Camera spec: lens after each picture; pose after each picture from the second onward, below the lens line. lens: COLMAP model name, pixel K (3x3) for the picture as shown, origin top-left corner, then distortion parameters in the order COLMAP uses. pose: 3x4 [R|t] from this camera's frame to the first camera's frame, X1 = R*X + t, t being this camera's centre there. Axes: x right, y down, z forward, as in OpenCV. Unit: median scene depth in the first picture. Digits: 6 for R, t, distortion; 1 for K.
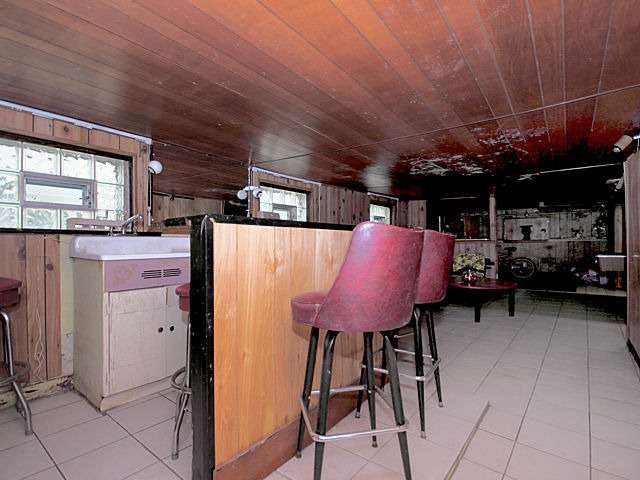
lens RADIAL K [[331.0, 0, 320.0], [0, 331.0, 240.0], [0, 0, 1]] dist [0.000917, 0.000041]
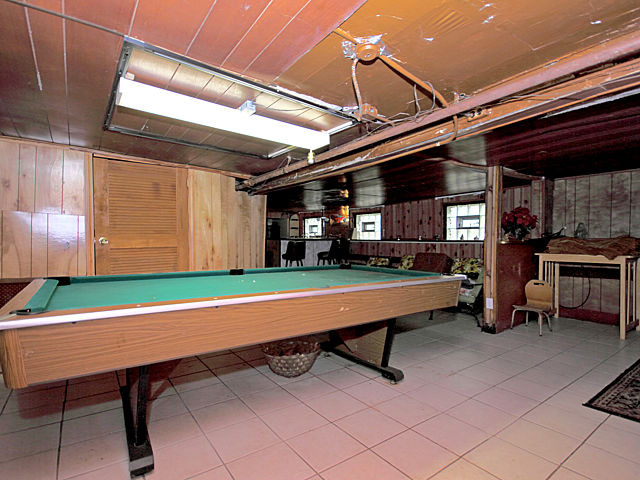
lens RADIAL K [[331.0, 0, 320.0], [0, 331.0, 240.0], [0, 0, 1]] dist [0.000917, 0.000041]
pose [[-0.254008, -0.012477, -0.967122, 1.411300], [-0.002364, 0.999922, -0.012279, 0.010238], [0.967199, -0.000833, -0.254018, 0.996209]]
